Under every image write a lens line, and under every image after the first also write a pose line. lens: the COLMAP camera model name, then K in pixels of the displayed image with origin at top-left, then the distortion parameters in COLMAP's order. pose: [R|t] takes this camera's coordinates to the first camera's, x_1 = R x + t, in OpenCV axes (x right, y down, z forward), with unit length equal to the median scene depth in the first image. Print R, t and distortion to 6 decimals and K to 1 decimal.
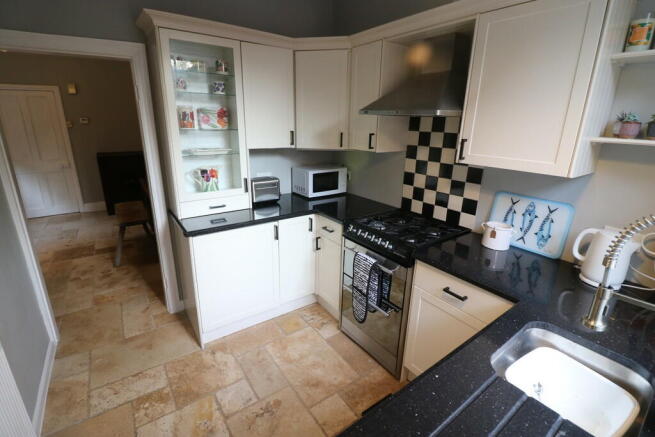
lens RADIAL K [[303.1, 0, 324.0], [0, 303.1, 209.8], [0, 0, 1]] dist [-0.000443, -0.014793]
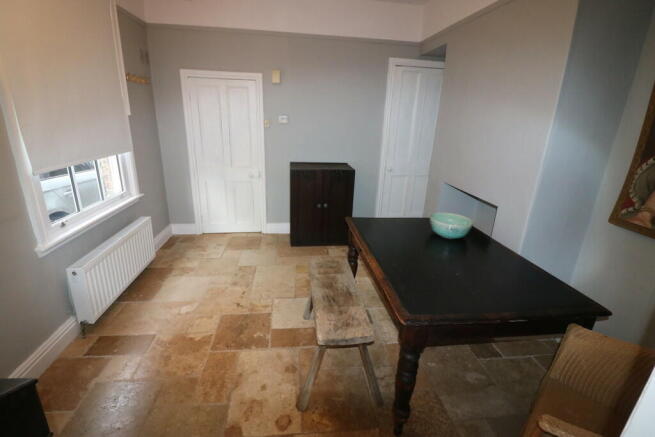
lens RADIAL K [[303.1, 0, 324.0], [0, 303.1, 209.8], [0, 0, 1]] dist [-0.000443, -0.014793]
pose [[0.875263, 0.157038, -0.457443, -0.348351], [-0.156807, 0.986869, 0.038756, -0.126707], [0.457522, 0.037809, 0.888394, 0.405718]]
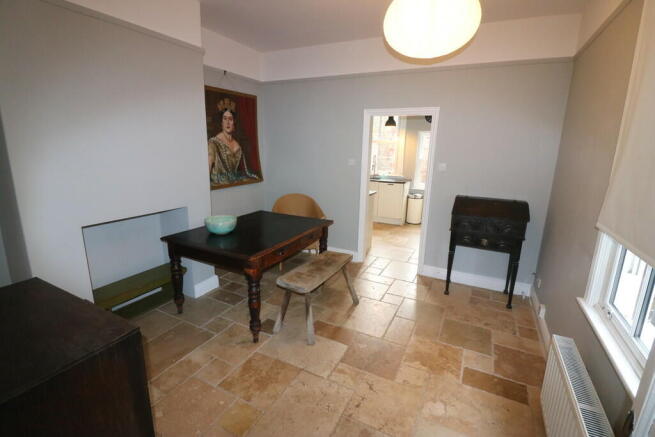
lens RADIAL K [[303.1, 0, 324.0], [0, 303.1, 209.8], [0, 0, 1]] dist [-0.000443, -0.014793]
pose [[-0.453190, -0.220531, 0.863704, -1.031067], [0.226949, 0.908443, 0.351035, -0.314349], [-0.862040, 0.355102, -0.361649, 0.984801]]
